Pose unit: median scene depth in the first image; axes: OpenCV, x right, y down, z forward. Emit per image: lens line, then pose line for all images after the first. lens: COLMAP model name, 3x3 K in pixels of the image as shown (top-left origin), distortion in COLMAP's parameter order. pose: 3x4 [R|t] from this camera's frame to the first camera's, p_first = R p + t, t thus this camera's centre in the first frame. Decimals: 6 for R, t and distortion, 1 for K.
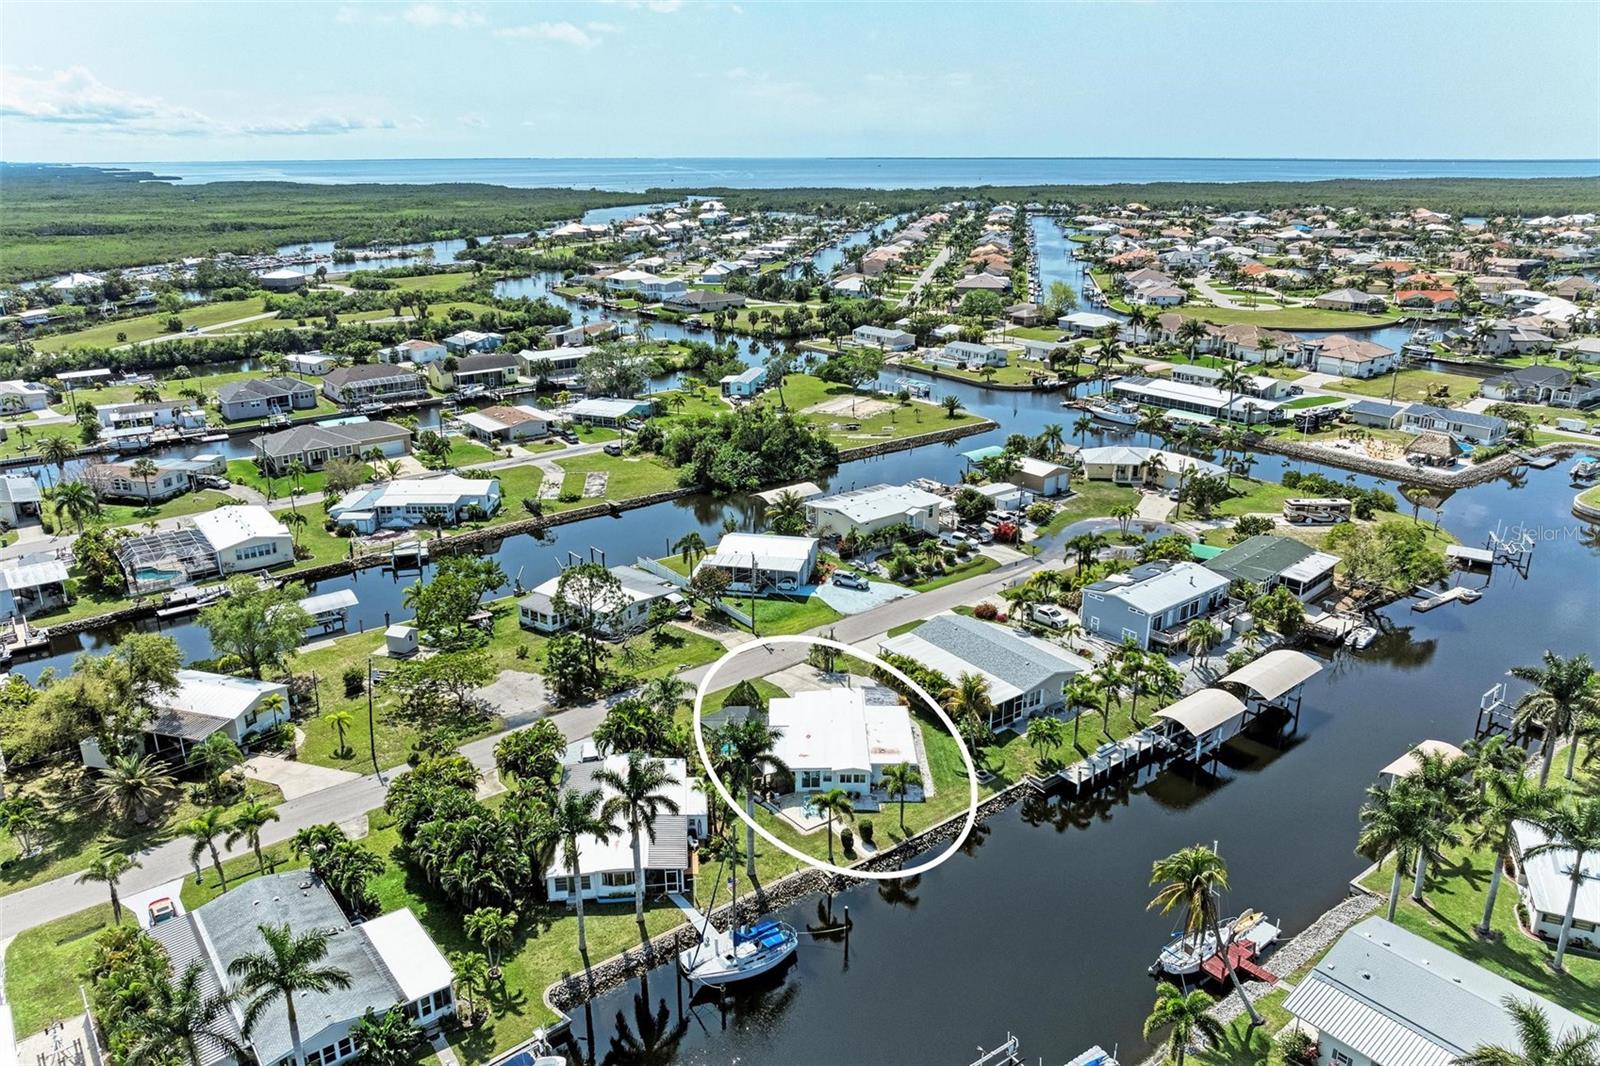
lens RADIAL K [[1113.4, 0, 800.0], [0, 1113.4, 533.0], [0, 0, 1]] dist [-0.025435, 0.009091]
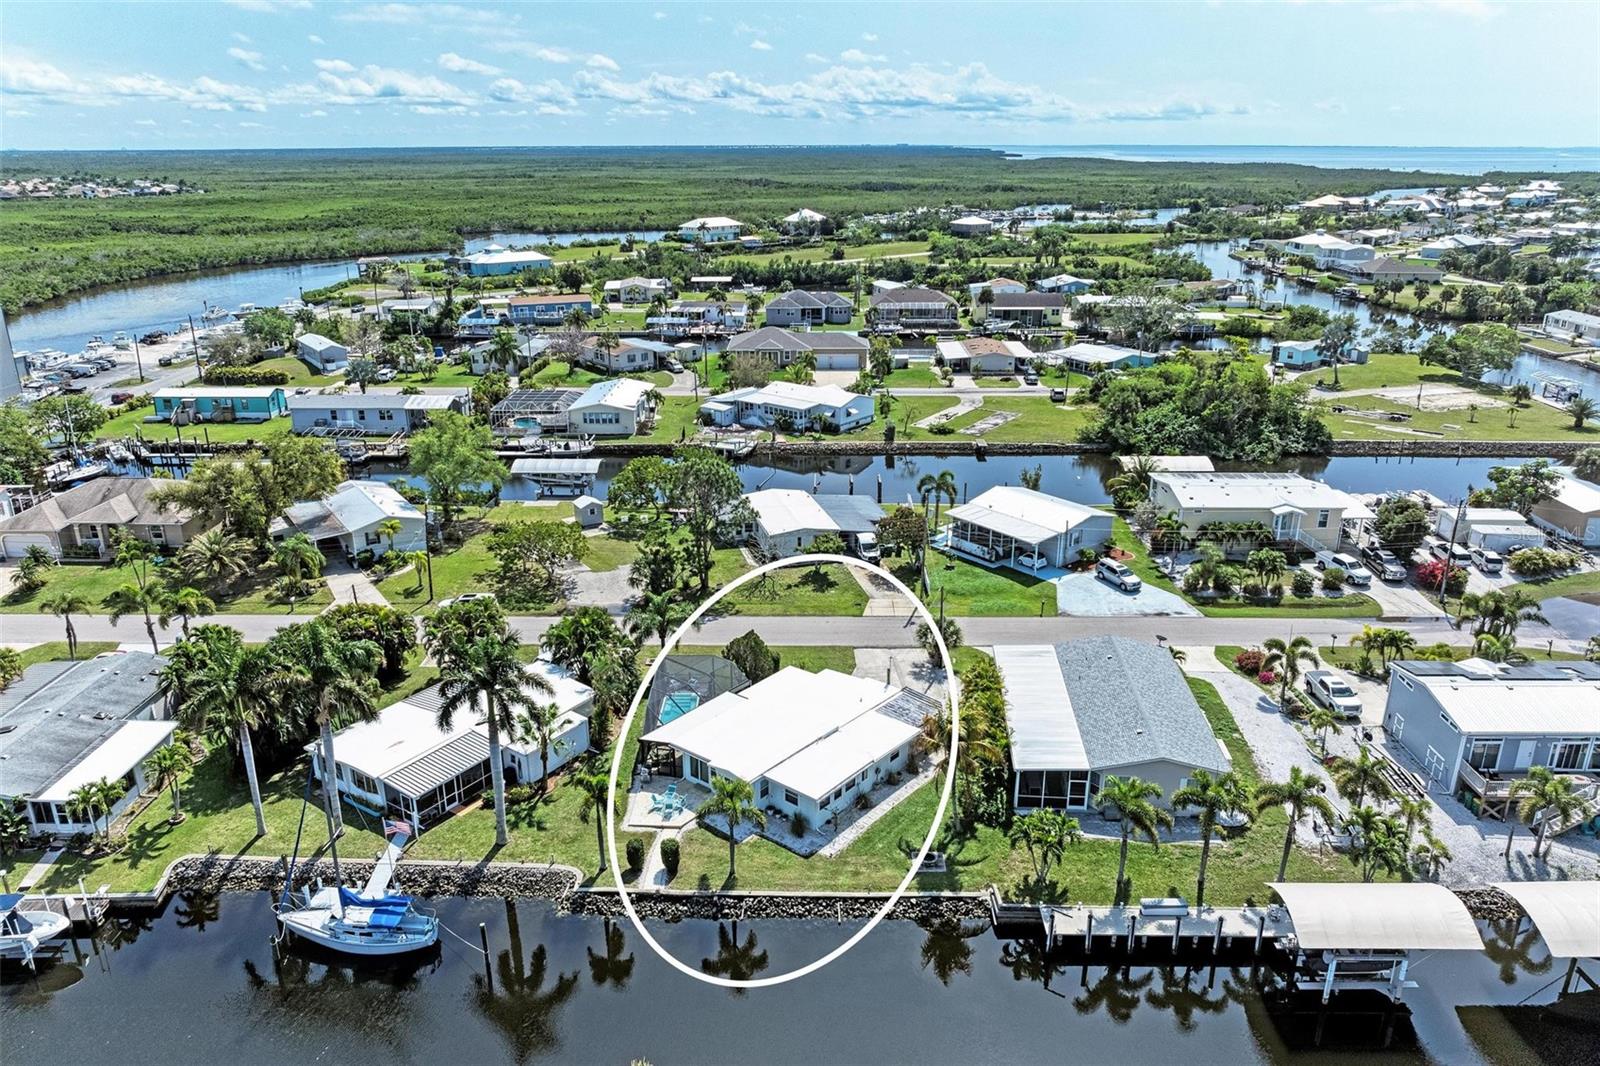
lens RADIAL K [[1102.8, 0, 790.5], [0, 1102.8, 542.2], [0, 0, 1]] dist [0.002254, -0.050621]
pose [[0.772252, 0.216928, -0.597134, 0.277400], [-0.202055, 0.974961, 0.092875, -0.002025], [0.602329, 0.048931, 0.796747, 0.274024]]
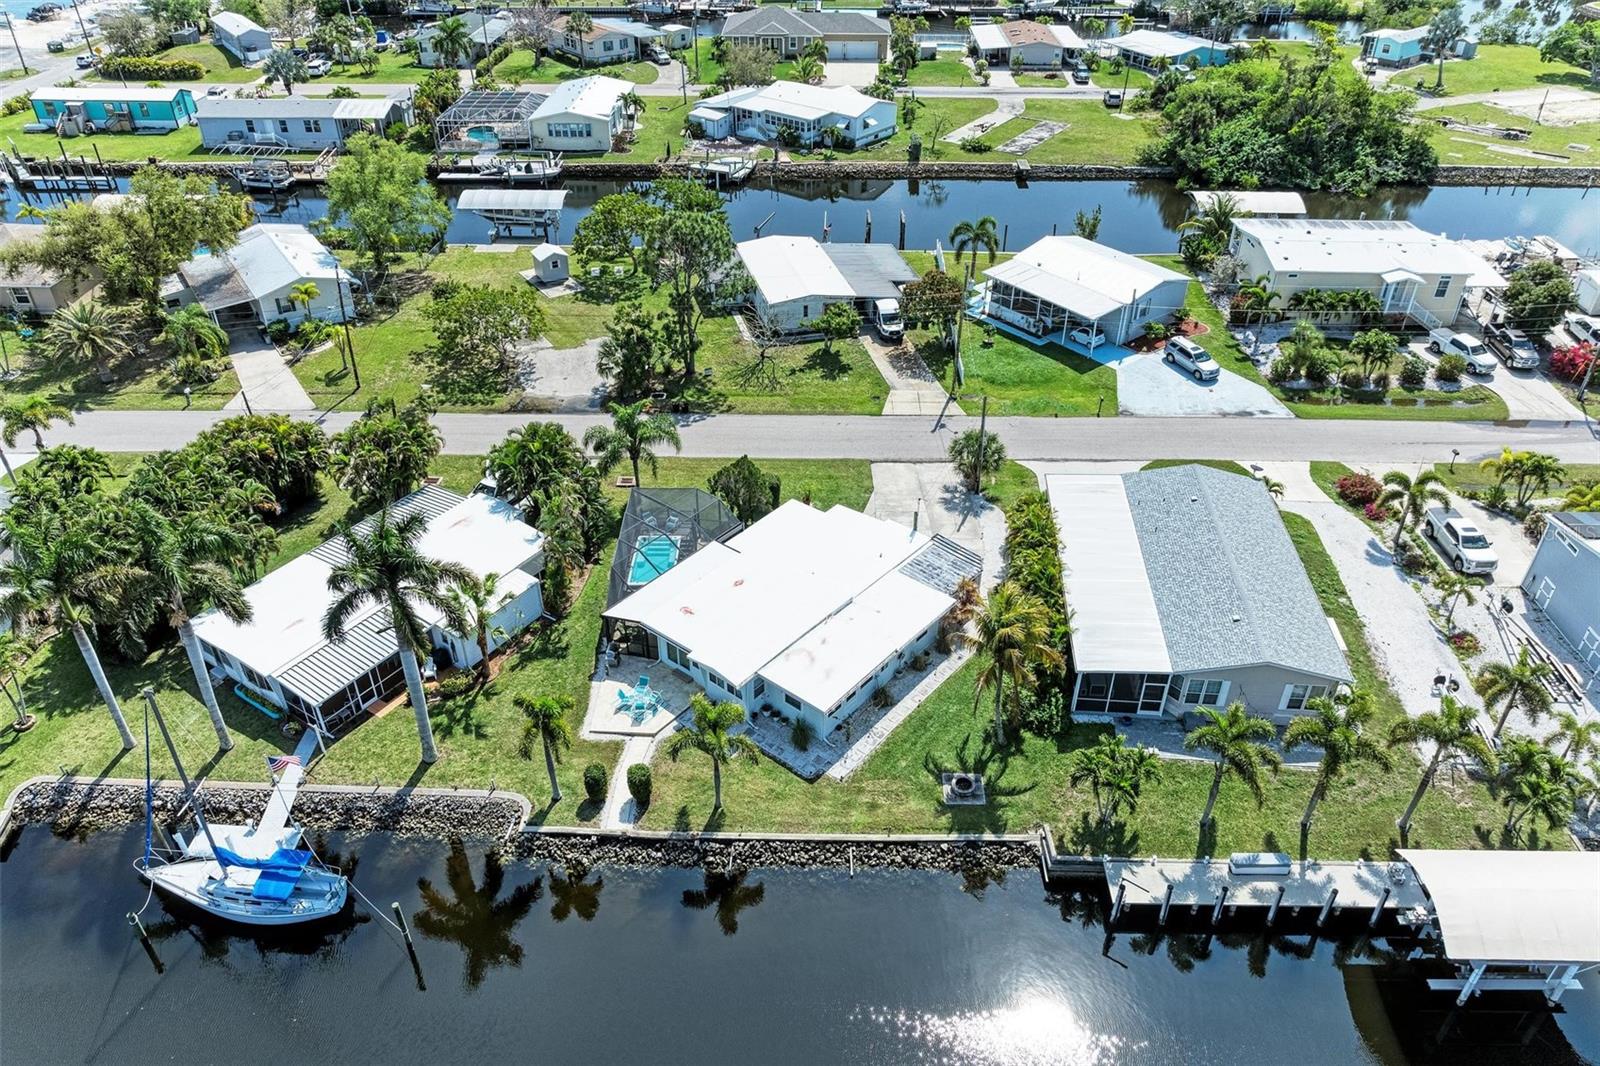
lens RADIAL K [[1113.4, 0, 800.0], [0, 1113.4, 533.0], [0, 0, 1]] dist [-0.025435, 0.009091]
pose [[0.772449, 0.370687, -0.515668, 0.204701], [-0.208140, 0.914899, 0.345888, -0.031454], [0.600000, -0.159850, 0.783867, 0.358826]]
